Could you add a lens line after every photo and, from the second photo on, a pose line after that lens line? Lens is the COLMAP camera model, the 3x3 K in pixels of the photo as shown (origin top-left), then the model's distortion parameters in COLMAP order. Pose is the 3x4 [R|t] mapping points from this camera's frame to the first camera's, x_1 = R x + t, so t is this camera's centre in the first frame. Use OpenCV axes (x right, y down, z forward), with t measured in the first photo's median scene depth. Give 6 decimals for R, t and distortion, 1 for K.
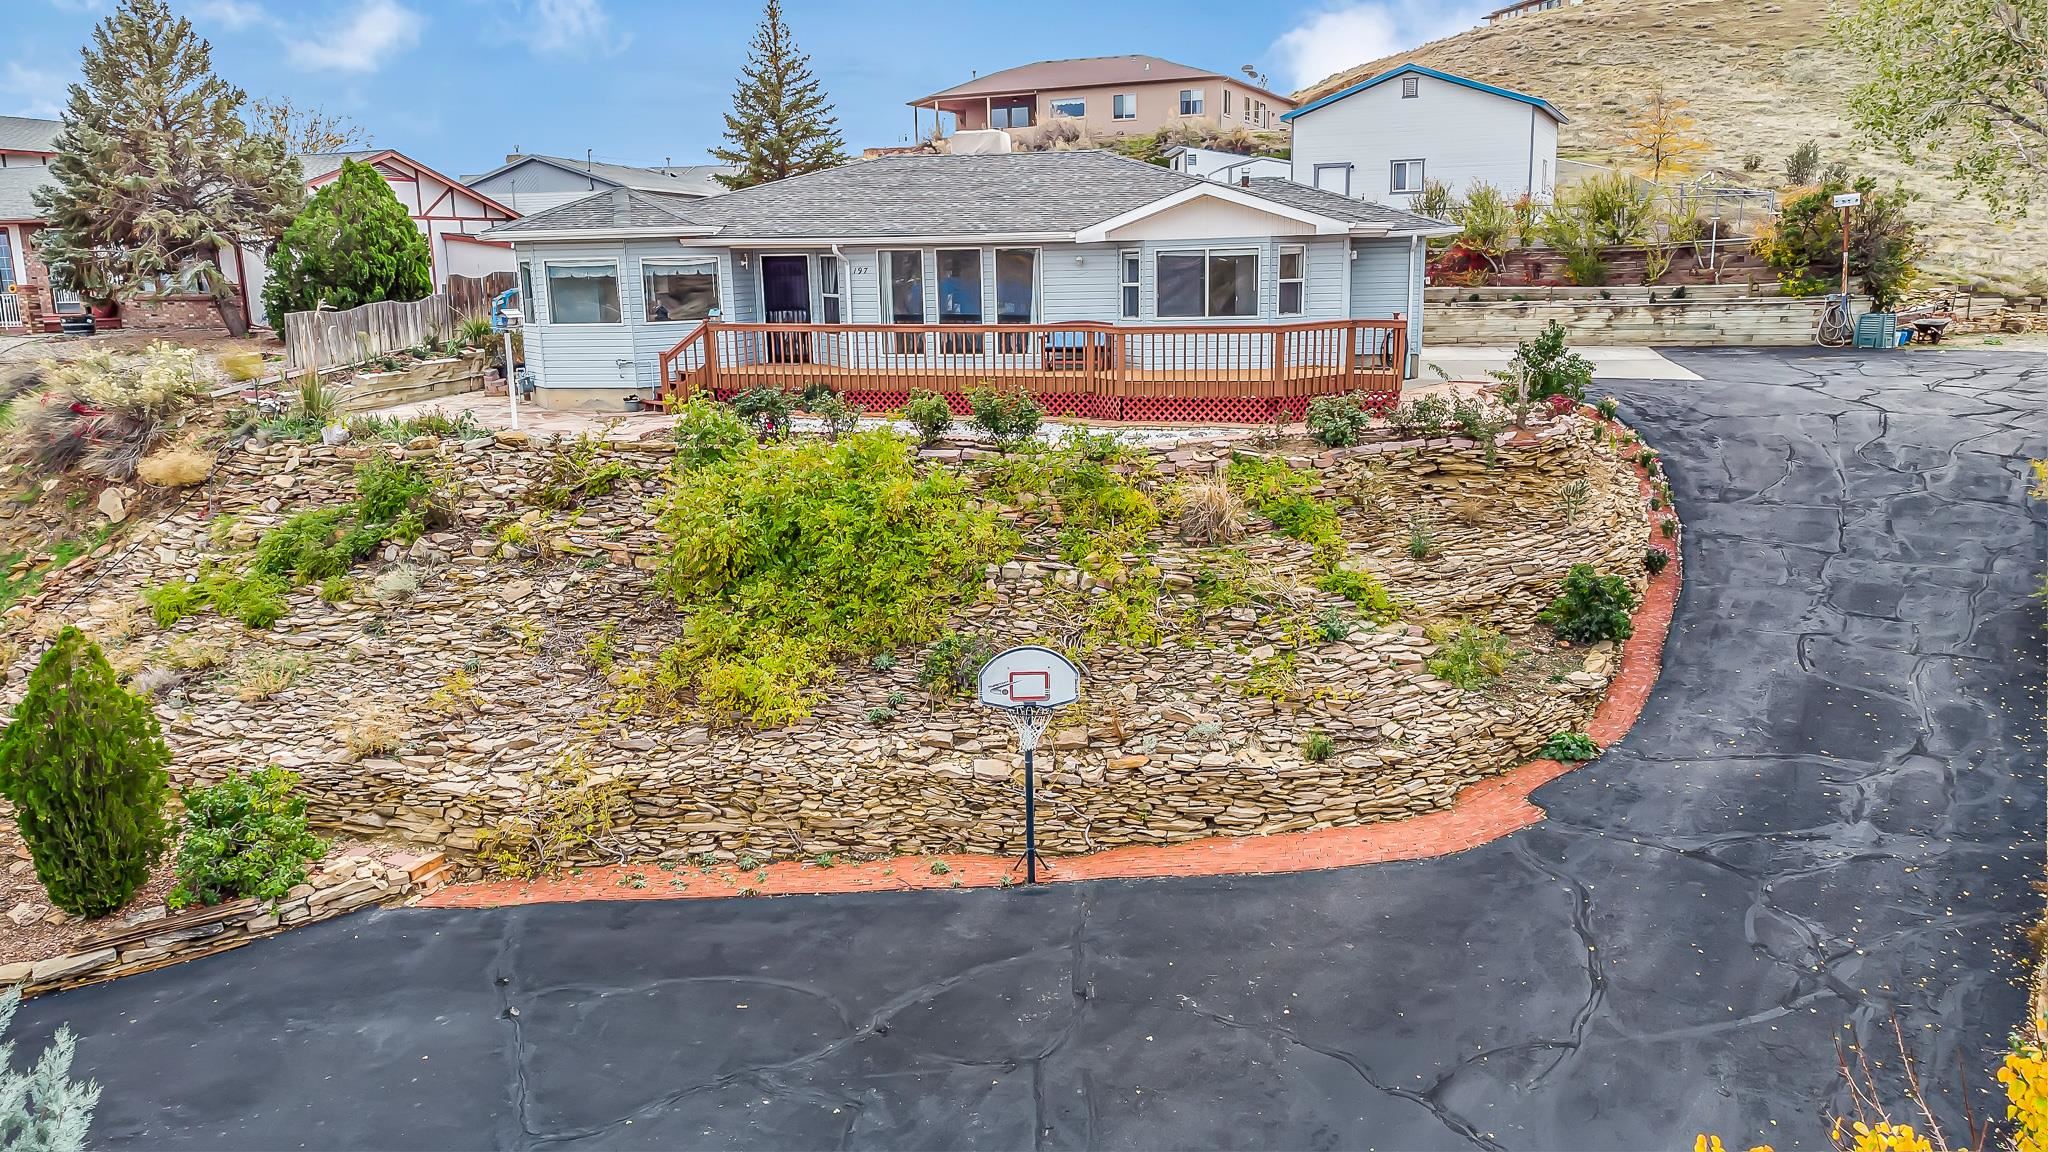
lens RADIAL K [[1526.3, 0, 1024.0], [0, 1526.3, 576.0], [0, 0, 1]] dist [-0.025020, 0.092696]
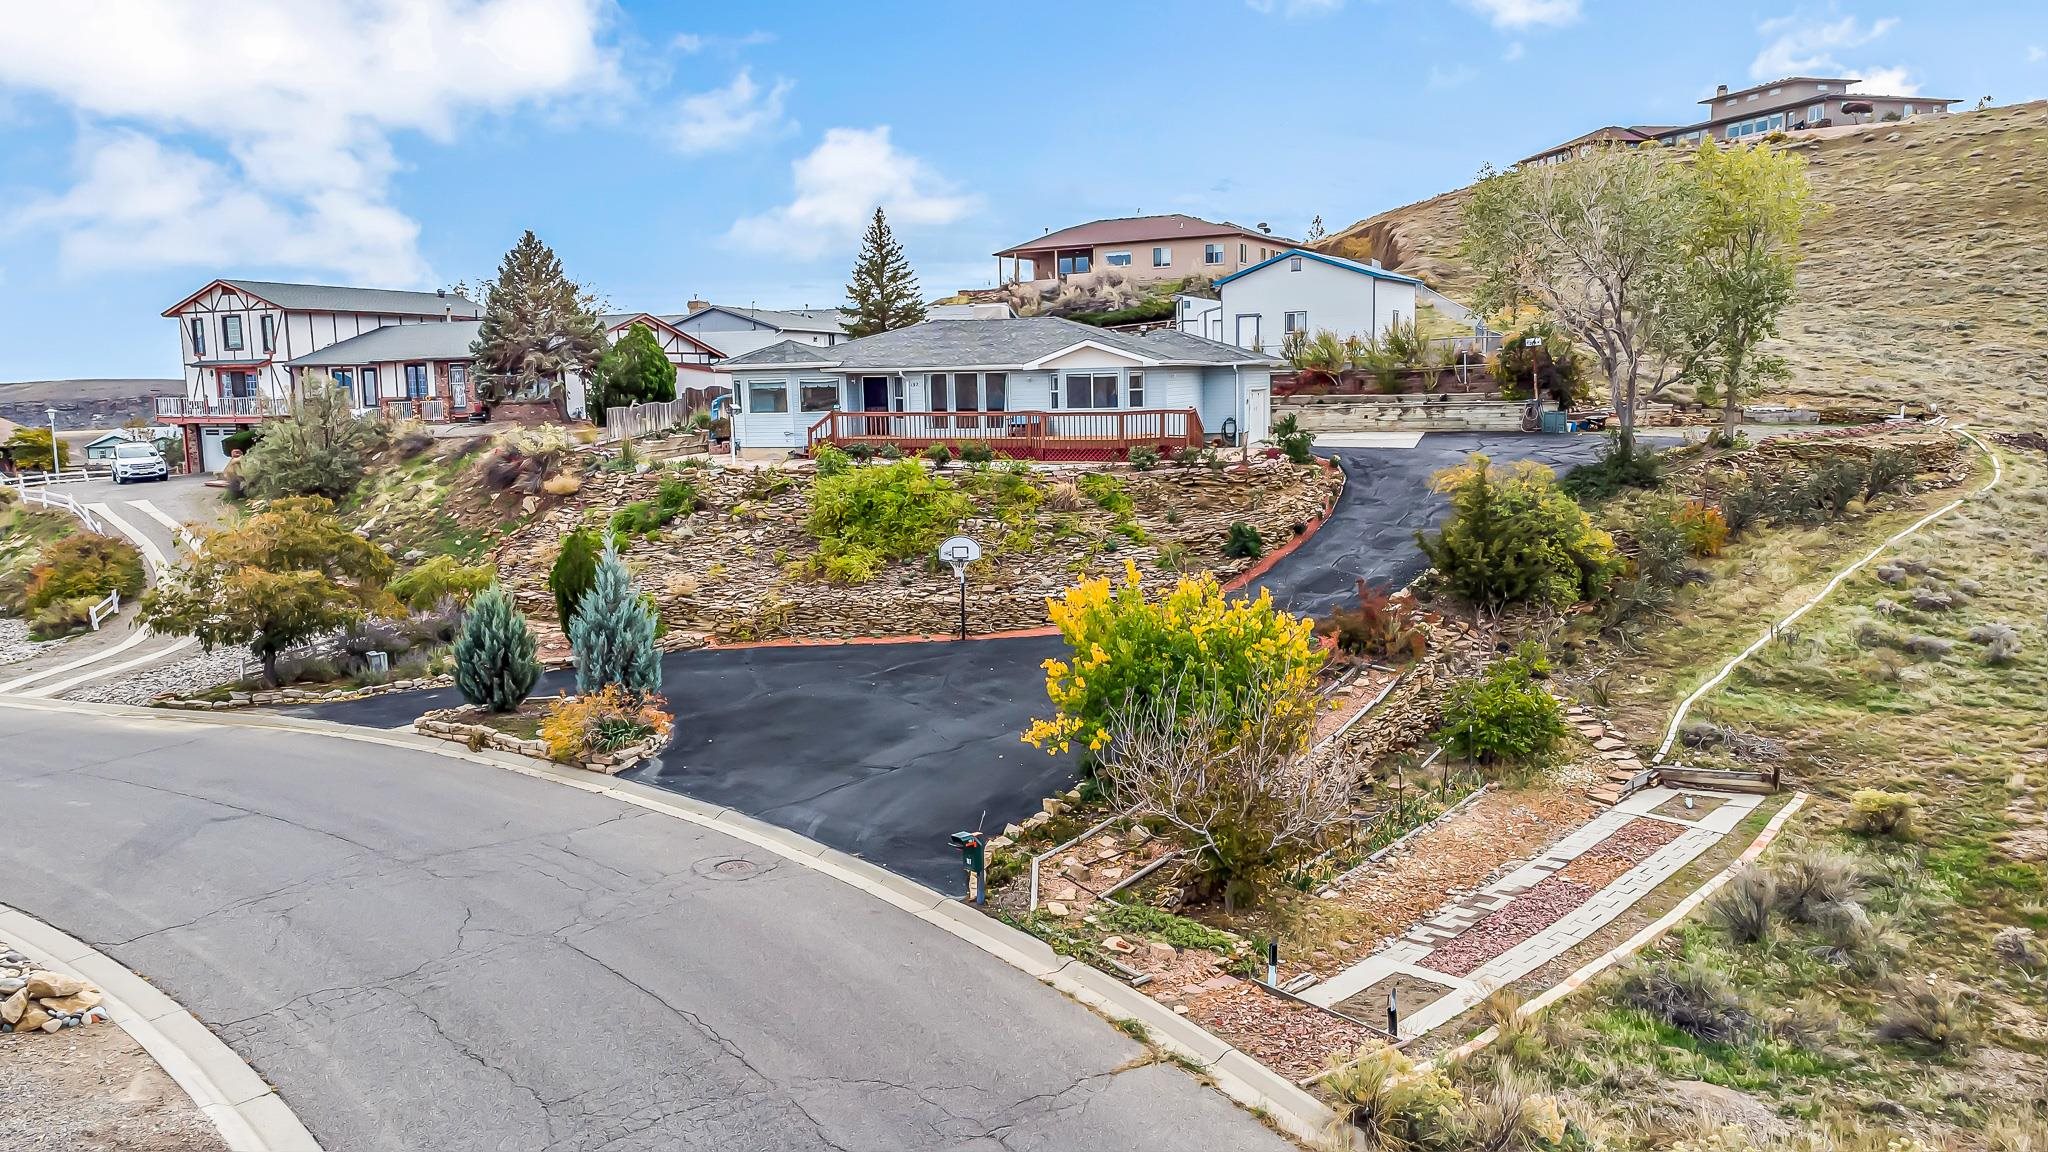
lens RADIAL K [[1526.3, 0, 1024.0], [0, 1526.3, 576.0], [0, 0, 1]] dist [-0.025020, 0.092696]
pose [[0.997035, 0.008225, -0.076507, 0.178781], [-0.013852, 0.997212, -0.073317, 0.175806], [0.075690, 0.074160, 0.994370, -0.865932]]
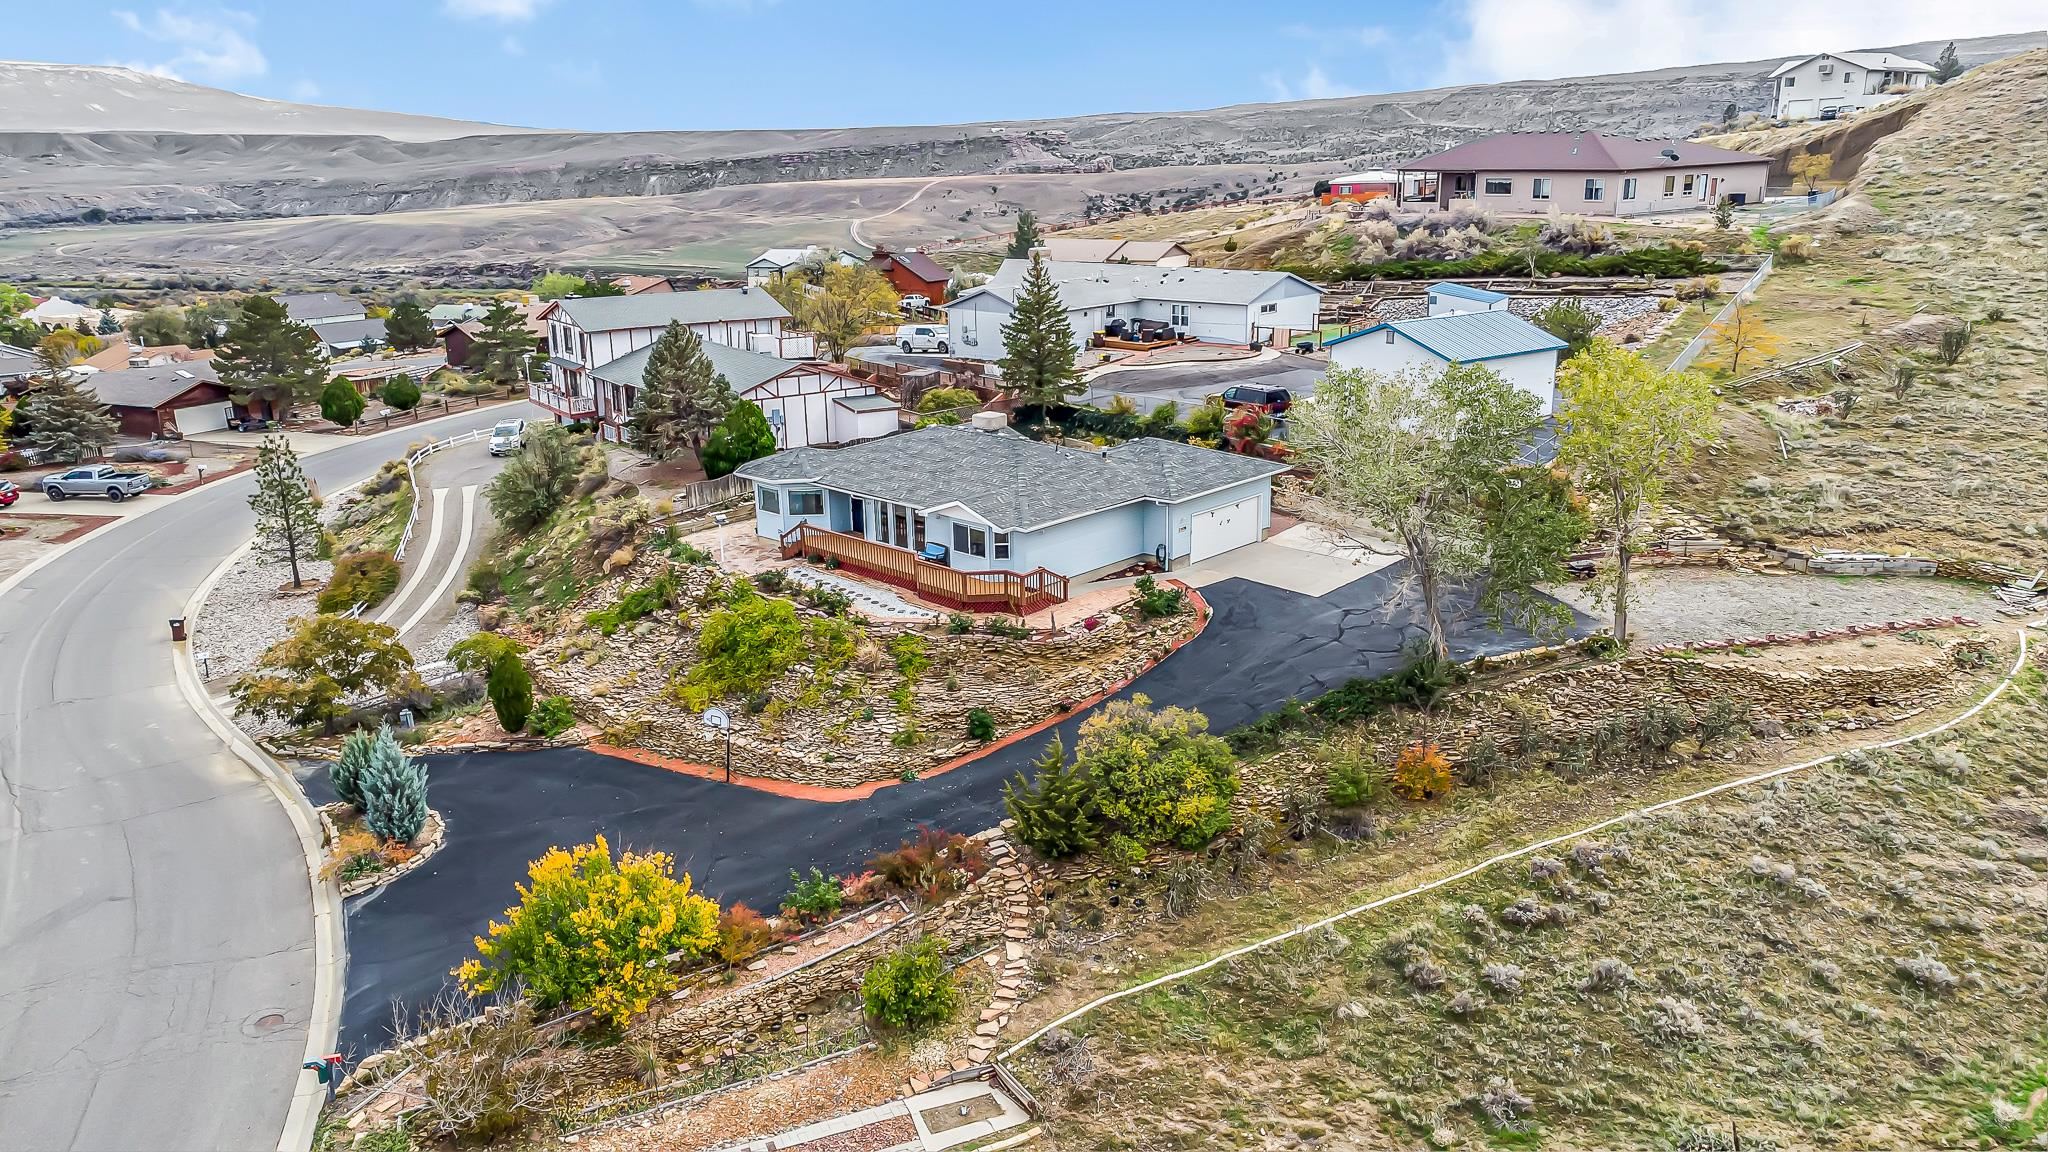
lens RADIAL K [[1526.3, 0, 1024.0], [0, 1526.3, 576.0], [0, 0, 1]] dist [-0.025020, 0.092696]
pose [[0.854578, 0.146705, -0.498170, 1.253201], [-0.099817, 0.987784, 0.119661, -0.400150], [0.509640, -0.052534, 0.858783, -0.818768]]
